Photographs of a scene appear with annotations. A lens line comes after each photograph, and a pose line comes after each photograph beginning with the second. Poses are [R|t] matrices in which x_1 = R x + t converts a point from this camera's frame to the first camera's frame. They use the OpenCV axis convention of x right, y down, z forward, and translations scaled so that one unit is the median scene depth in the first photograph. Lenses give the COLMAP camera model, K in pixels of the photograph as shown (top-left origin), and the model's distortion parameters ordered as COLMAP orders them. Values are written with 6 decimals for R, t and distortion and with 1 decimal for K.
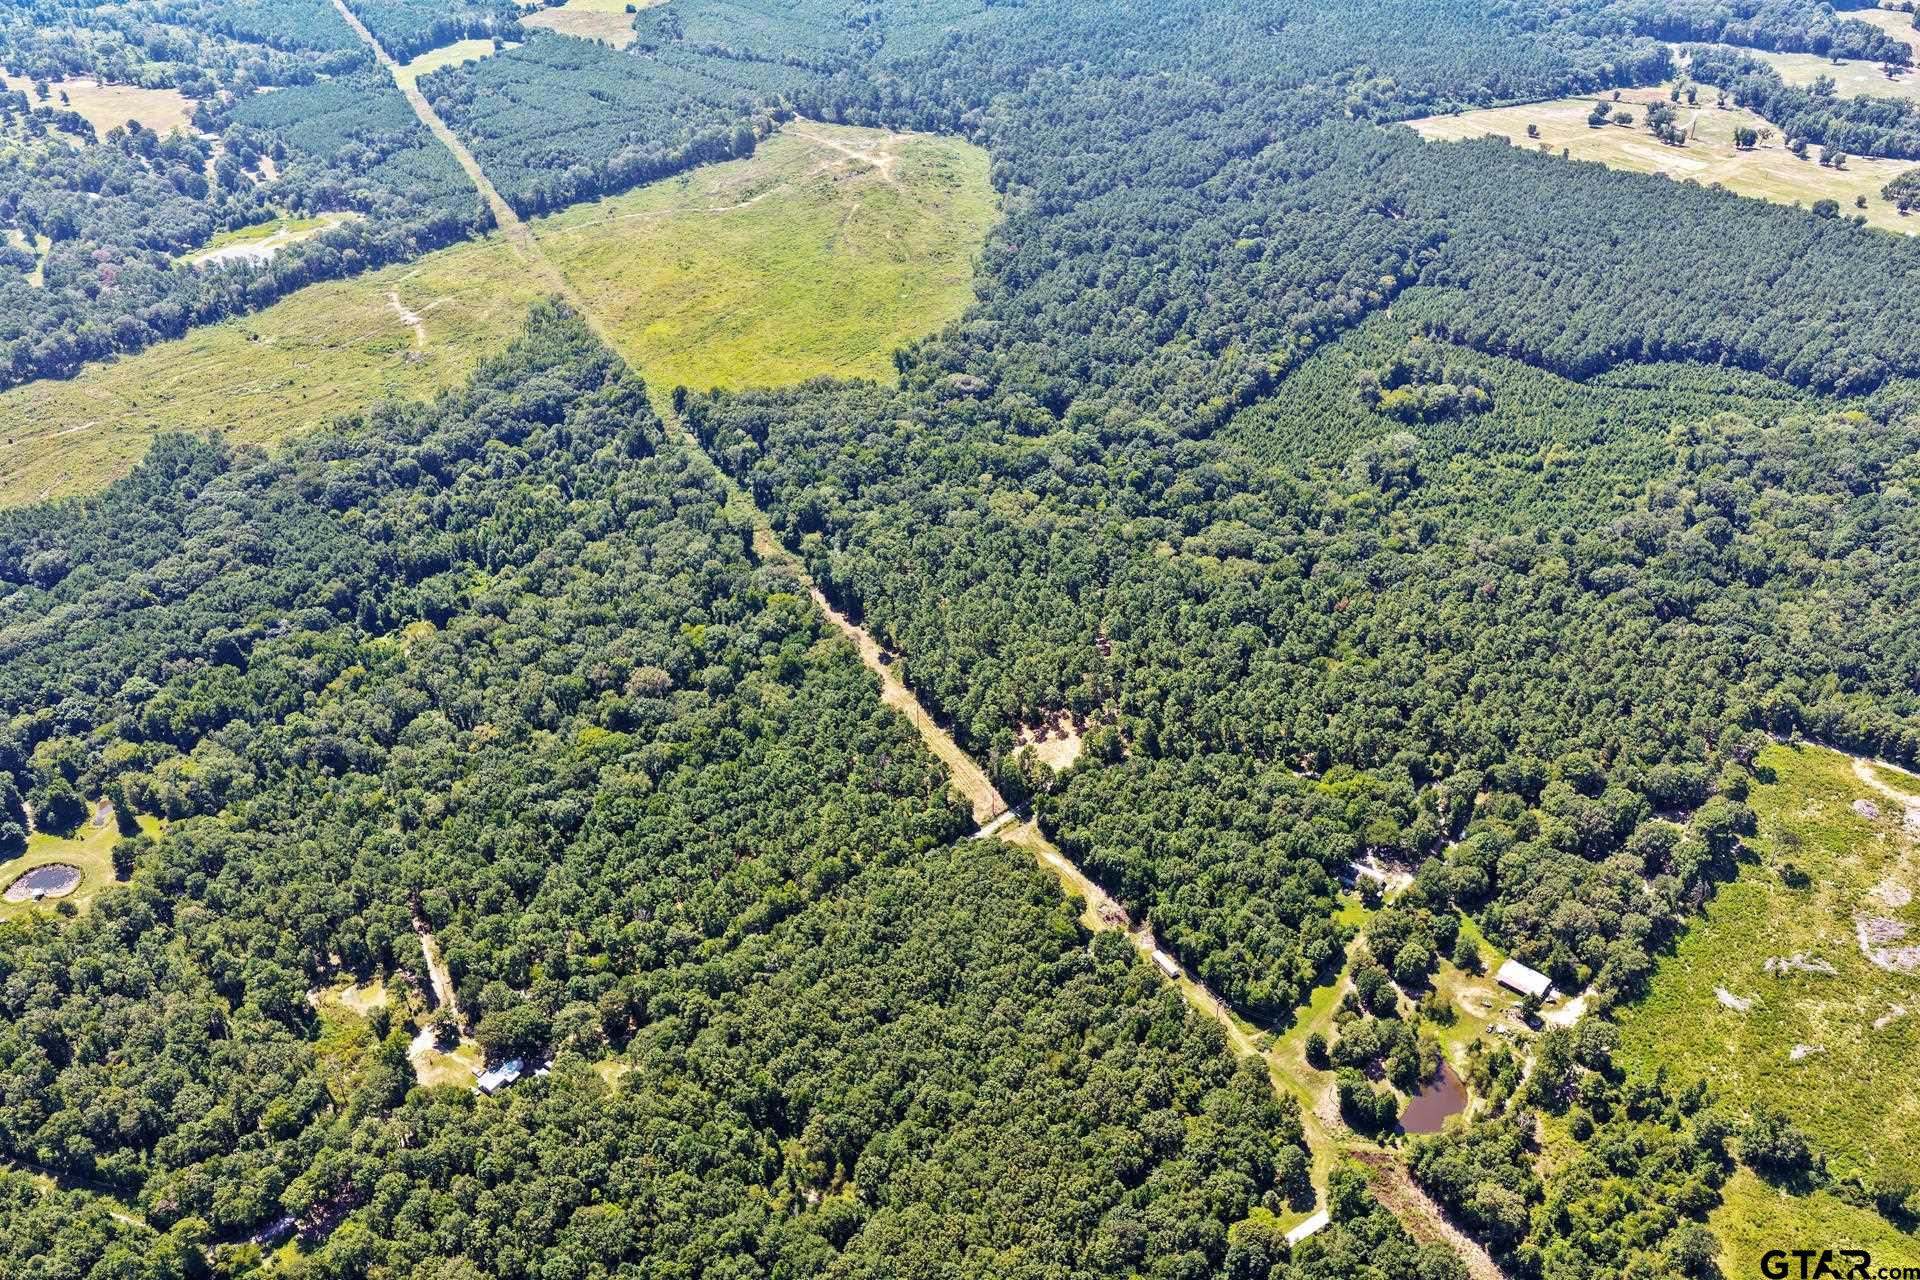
lens RADIAL K [[1560.9, 0, 948.3], [0, 1560.9, 632.5], [0, 0, 1]] dist [-0.017211, 0.041458]
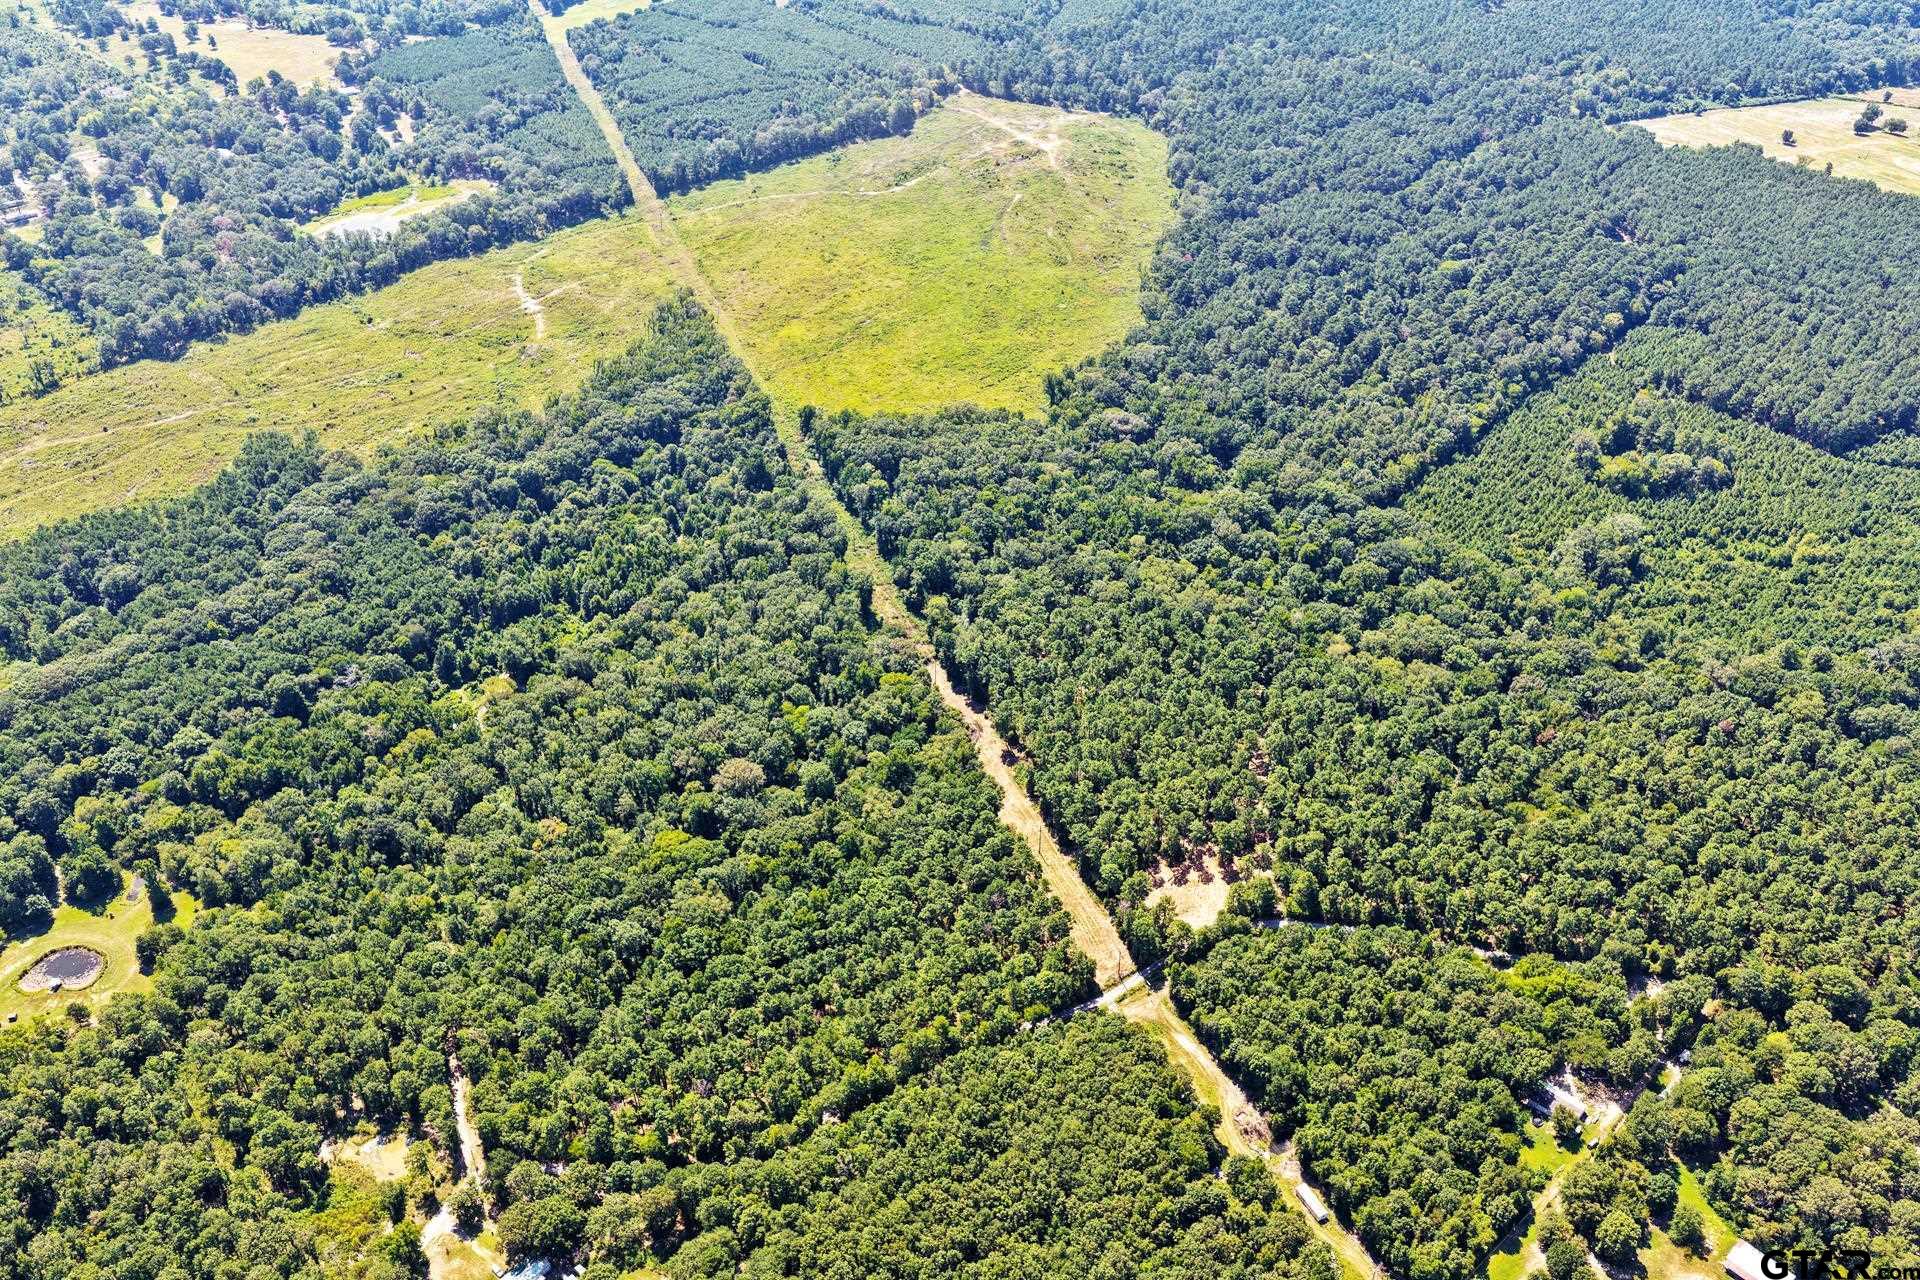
lens RADIAL K [[1560.9, 0, 948.3], [0, 1560.9, 632.5], [0, 0, 1]] dist [-0.017211, 0.041458]
pose [[0.993679, 0.068928, -0.088602, -0.001124], [-0.065589, 0.997042, 0.040060, -0.081772], [0.091101, -0.033996, 0.995261, 0.116570]]
